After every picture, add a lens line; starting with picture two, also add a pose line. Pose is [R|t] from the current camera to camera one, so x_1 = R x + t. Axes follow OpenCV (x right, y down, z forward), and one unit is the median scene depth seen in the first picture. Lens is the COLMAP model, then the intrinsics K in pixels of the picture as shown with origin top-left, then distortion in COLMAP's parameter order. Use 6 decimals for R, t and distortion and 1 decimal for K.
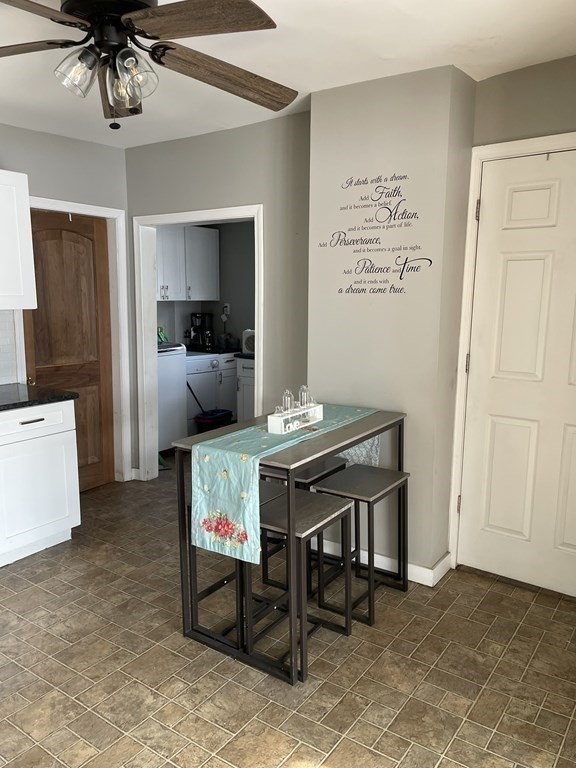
lens RADIAL K [[582.6, 0, 288.5], [0, 582.6, 381.9], [0, 0, 1]] dist [0.079939, -0.105315]
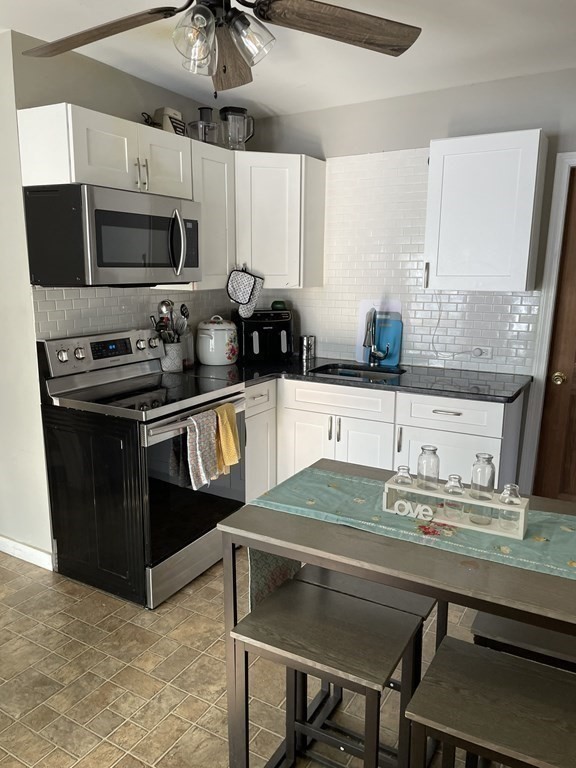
lens RADIAL K [[582.6, 0, 289.2], [0, 582.6, 384.3], [0, 0, 1]] dist [0.079939, -0.105315]
pose [[0.082449, 0.196625, -0.977006, 0.583902], [-0.157928, 0.970534, 0.181995, -0.141417], [0.984003, 0.139291, 0.111072, 0.859925]]
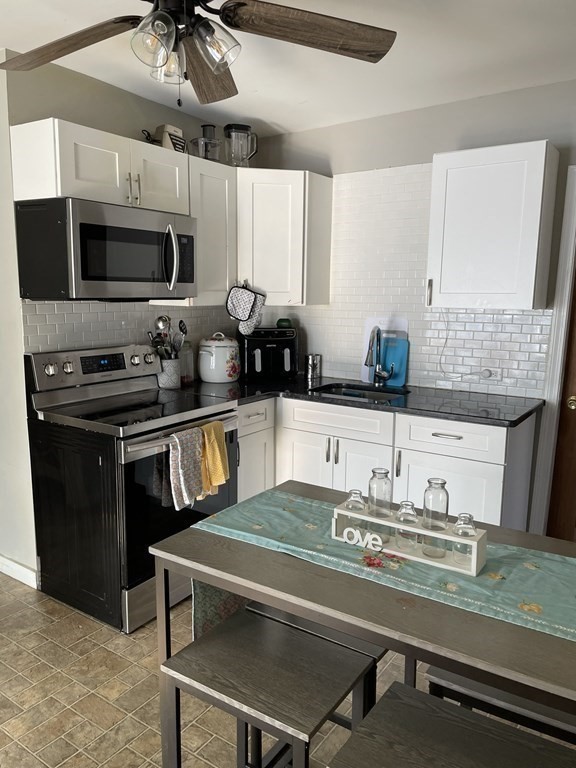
lens RADIAL K [[582.6, 0, 289.9], [0, 582.6, 382.6], [0, 0, 1]] dist [0.079939, -0.105315]
pose [[0.012488, 0.157700, -0.987408, 0.550681], [-0.163784, 0.974471, 0.153562, -0.143442], [0.986417, 0.159804, 0.037998, 0.962474]]
